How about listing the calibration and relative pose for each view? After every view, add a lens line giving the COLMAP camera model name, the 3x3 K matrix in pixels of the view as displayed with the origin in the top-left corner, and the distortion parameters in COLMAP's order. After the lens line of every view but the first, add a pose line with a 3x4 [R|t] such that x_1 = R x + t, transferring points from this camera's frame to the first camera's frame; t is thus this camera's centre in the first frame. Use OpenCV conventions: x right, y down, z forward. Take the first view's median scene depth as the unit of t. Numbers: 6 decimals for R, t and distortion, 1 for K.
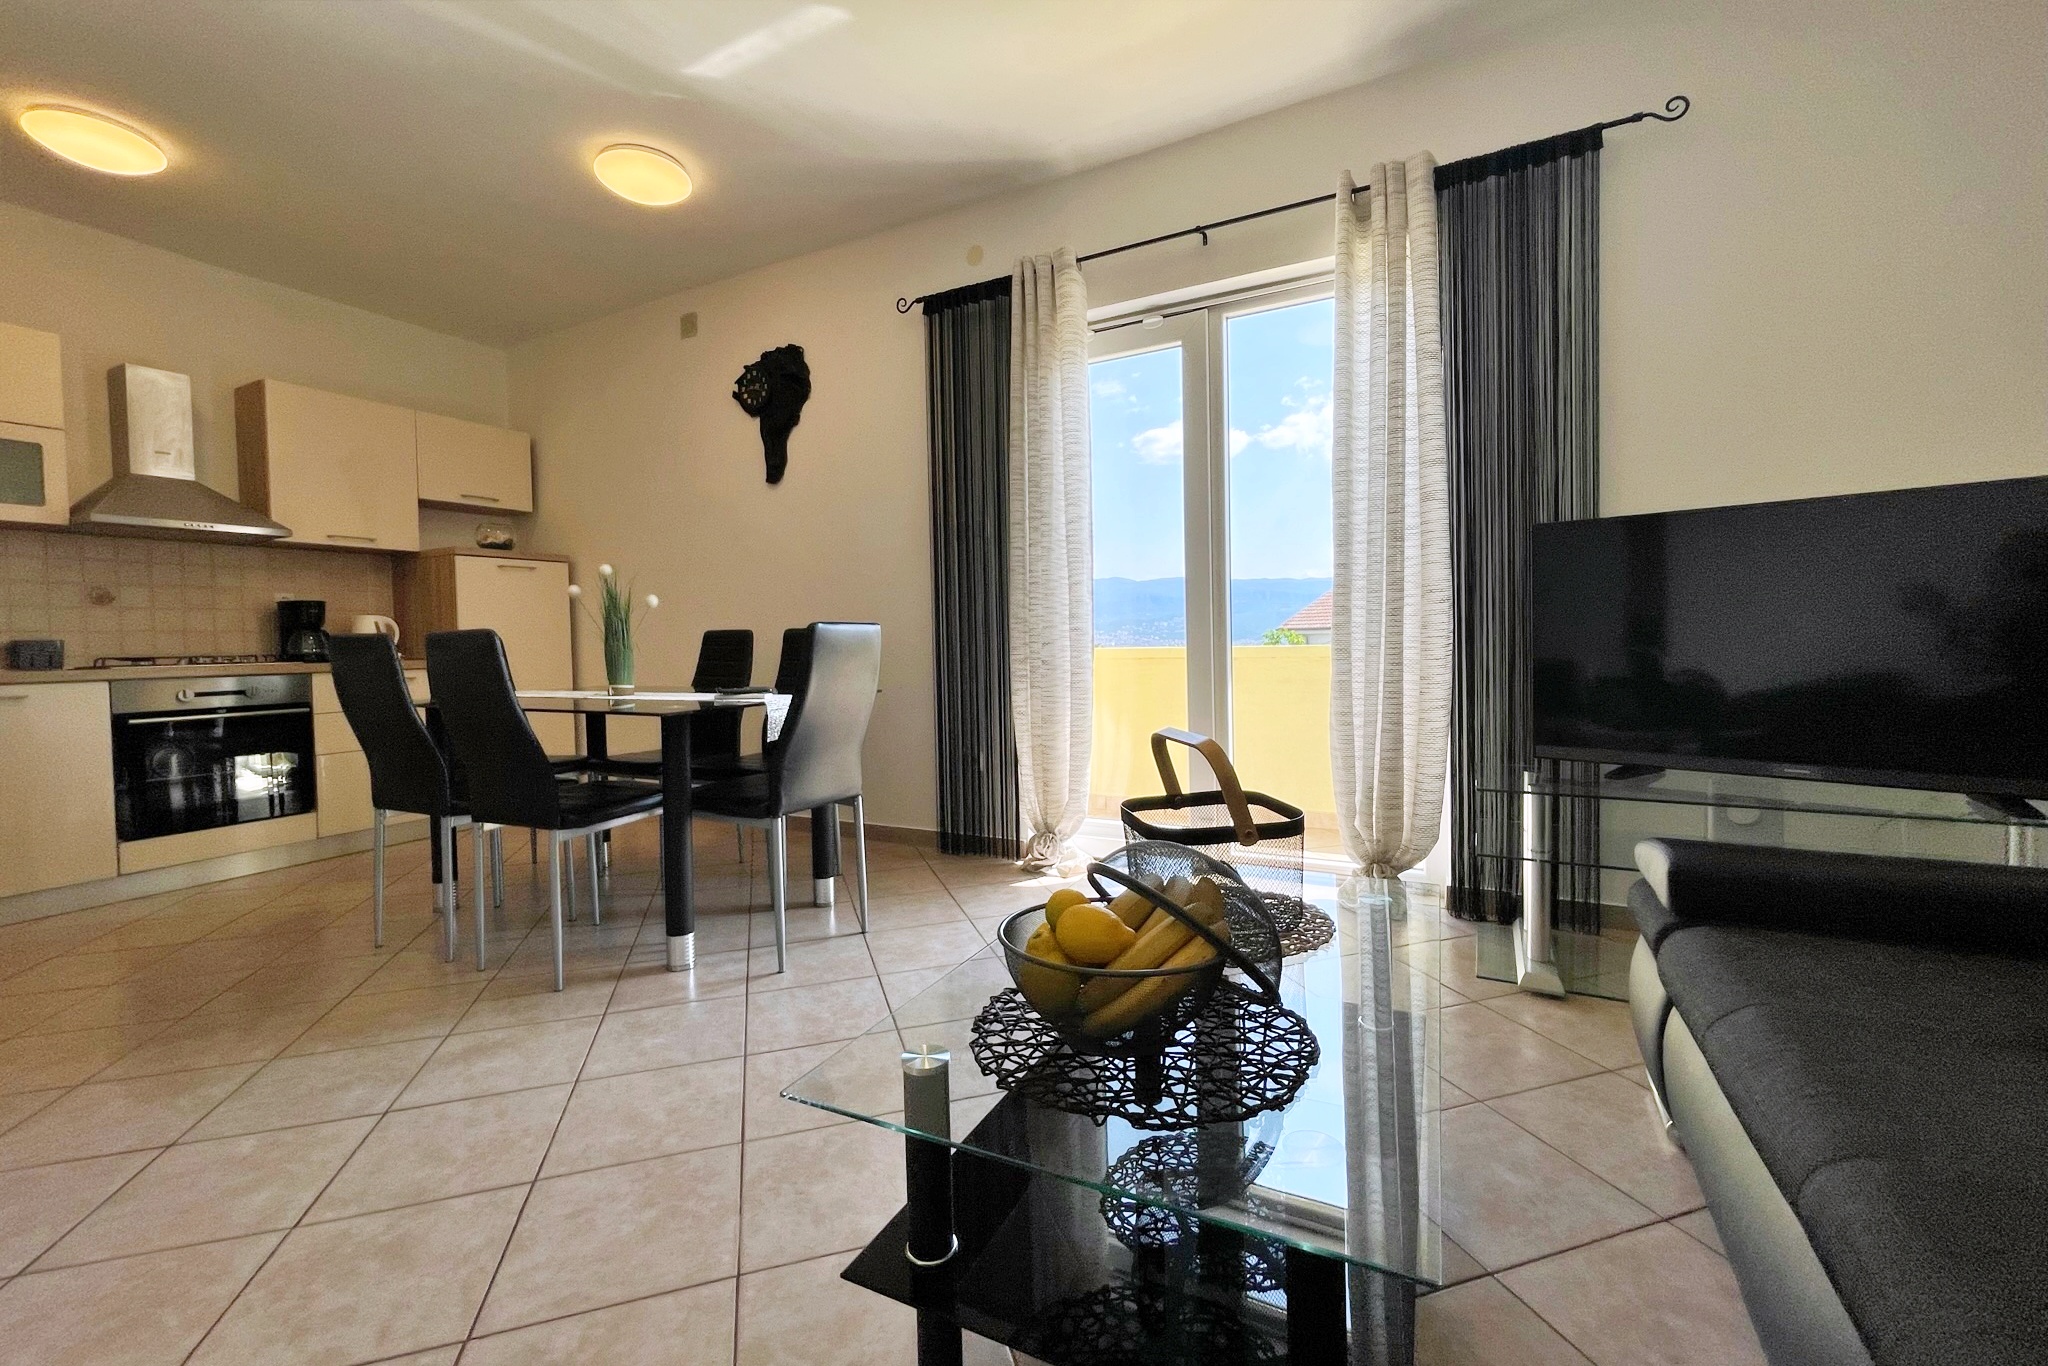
lens RADIAL K [[832.0, 0, 1045.8], [0, 832.0, 671.0], [0, 0, 1]] dist [-0.005977, 0.002267]
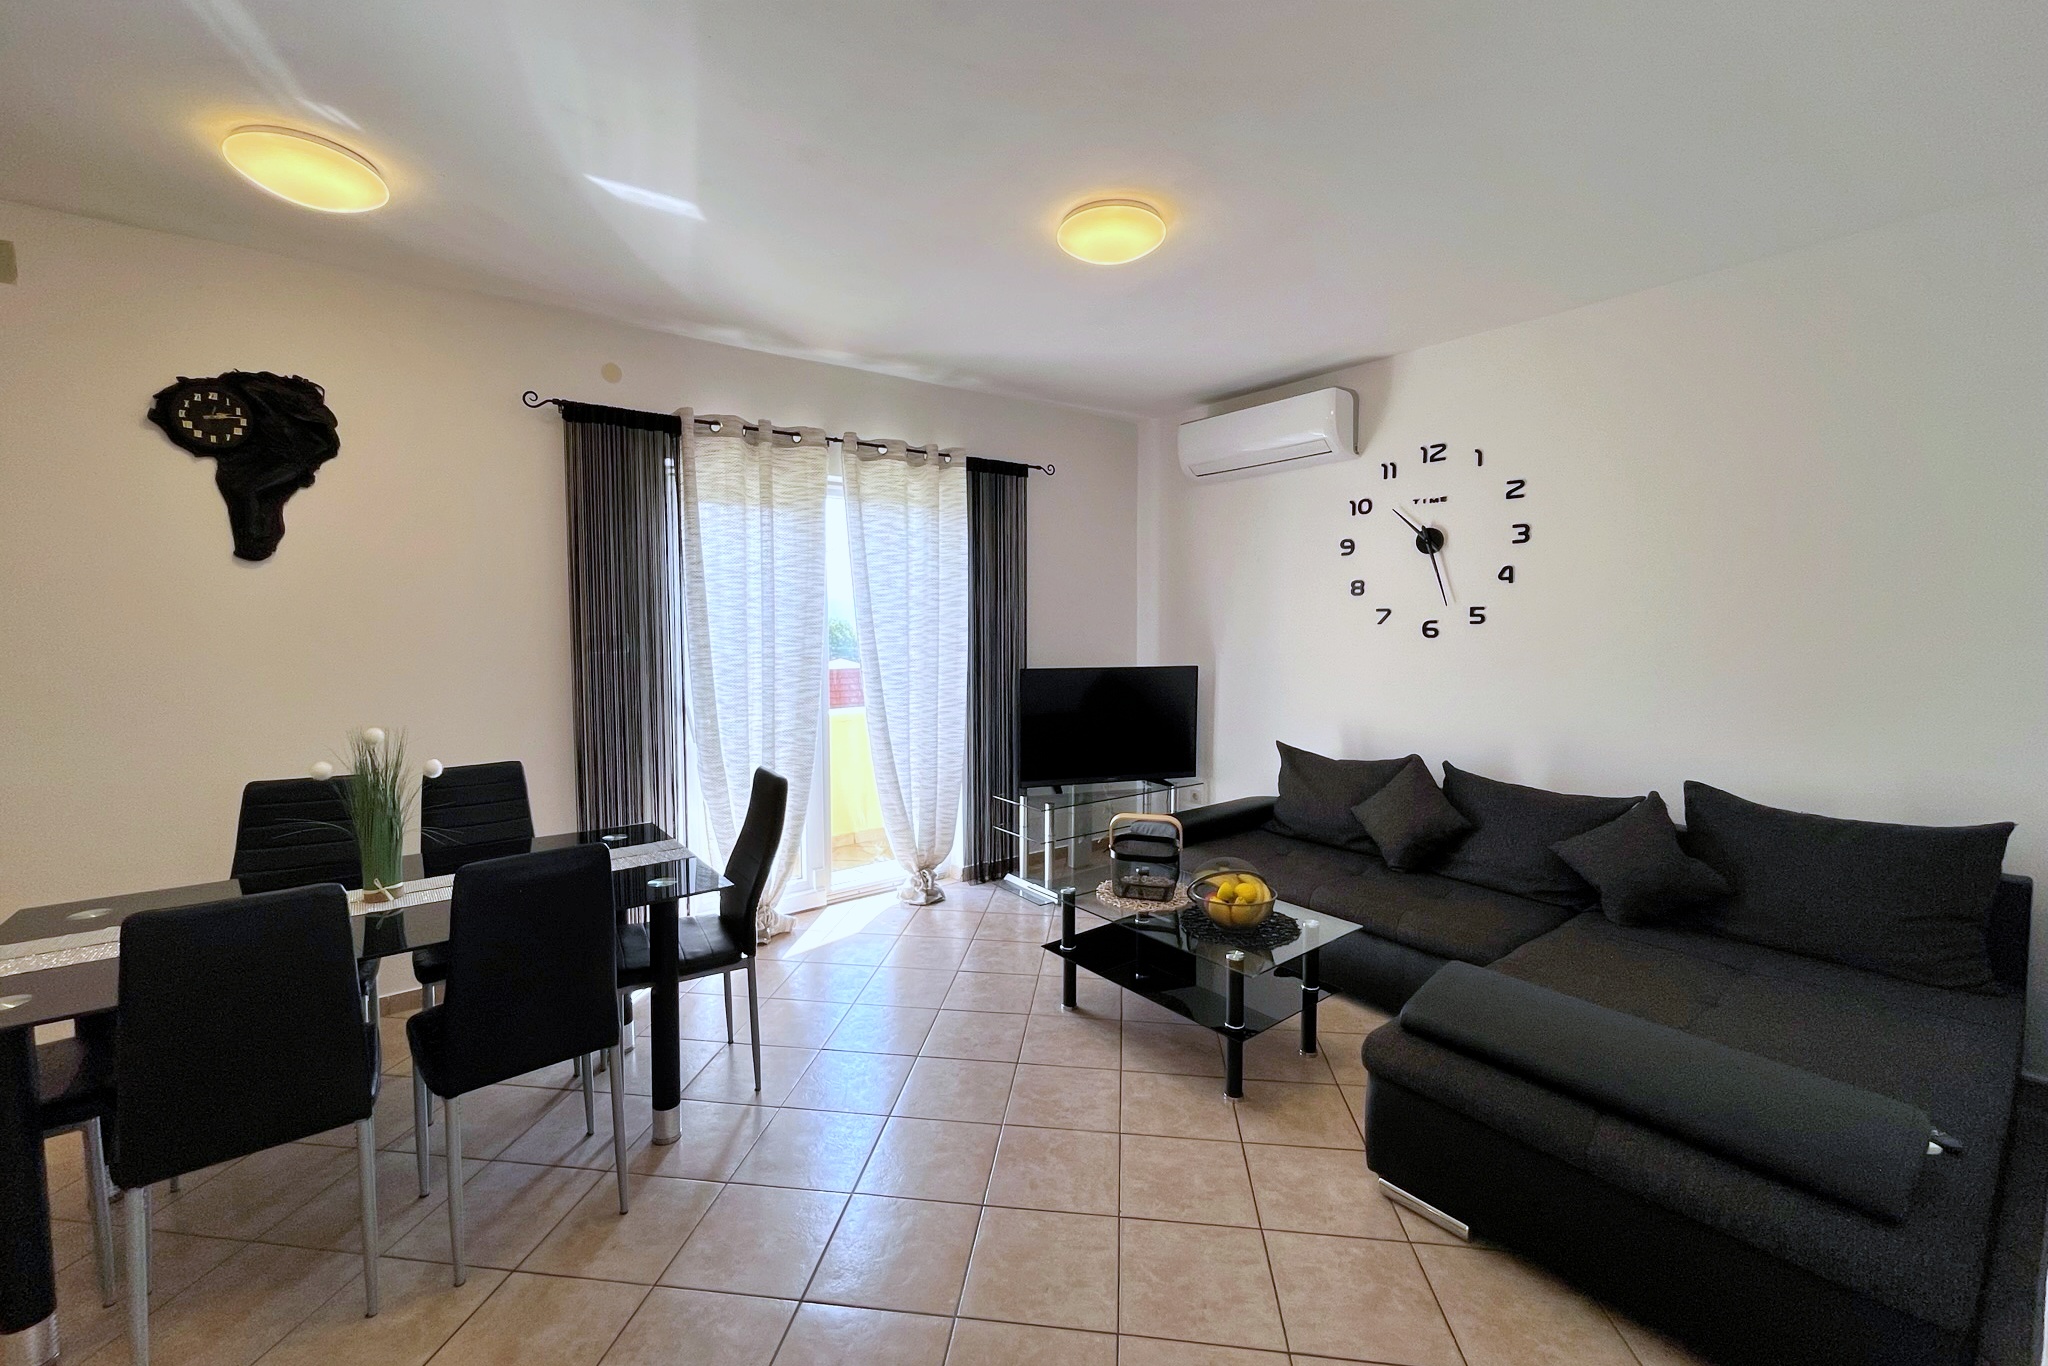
lens RADIAL K [[832.0, 0, 1019.8], [0, 832.0, 667.3], [0, 0, 1]] dist [-0.005977, 0.002267]
pose [[0.428157, -0.029864, 0.903211, -1.099994], [0.036979, 0.999196, 0.015507, -0.195869], [-0.902947, 0.026761, 0.428917, 0.182654]]
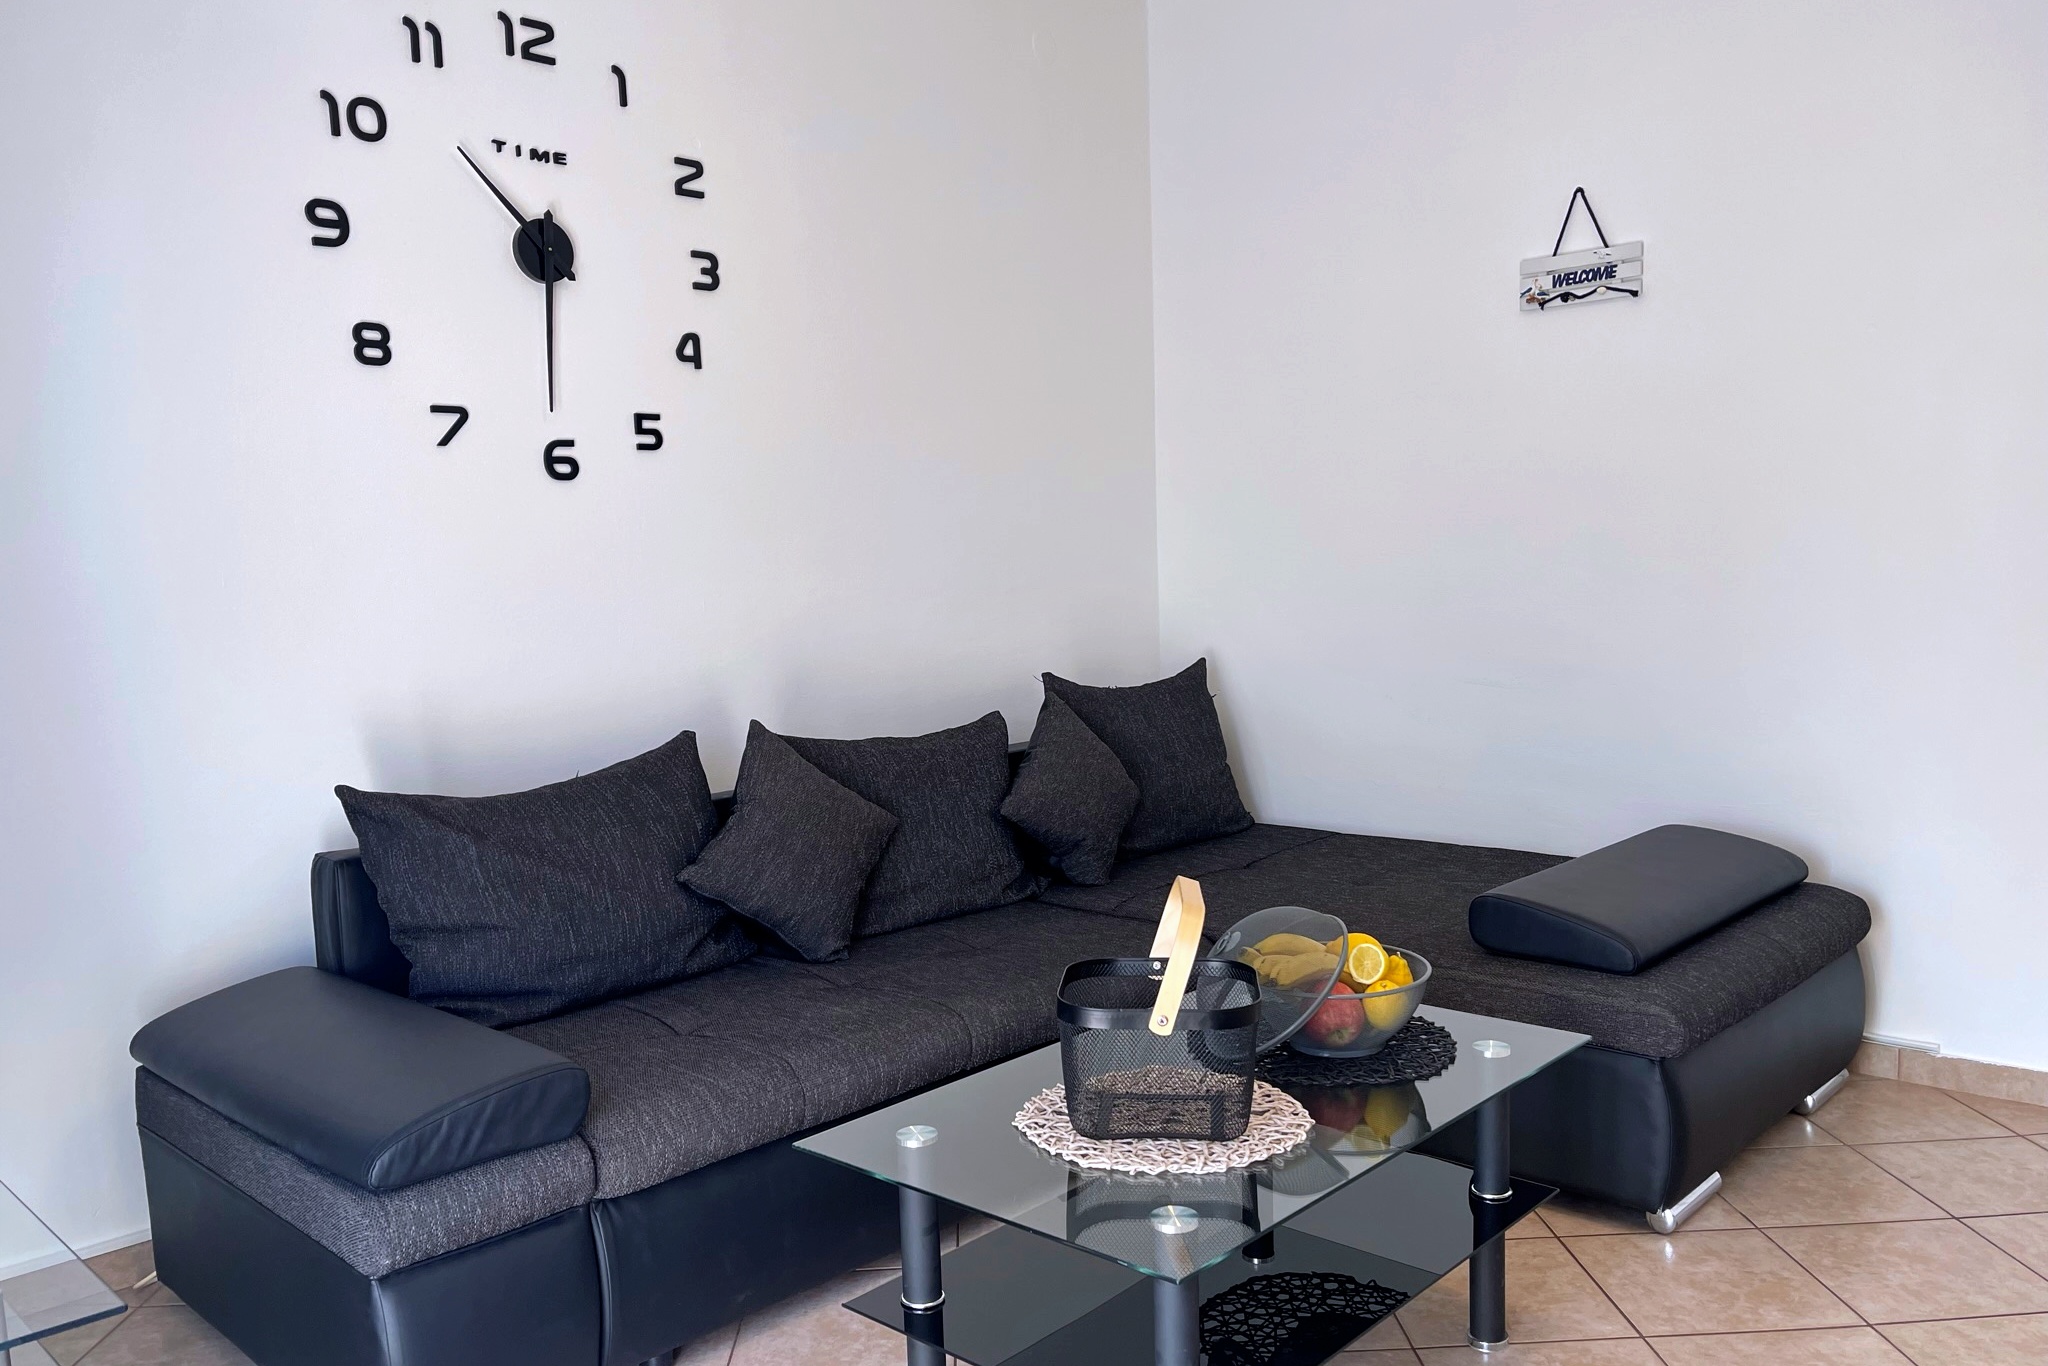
lens RADIAL K [[1553.6, 0, 1009.4], [0, 1553.6, 767.3], [0, 0, 1]] dist [0.011169, 0.010140]
pose [[-0.956589, 0.021075, 0.290678, -0.054706], [0.073786, 0.982401, 0.171591, -0.158005], [-0.281946, 0.185590, -0.941309, 1.323810]]
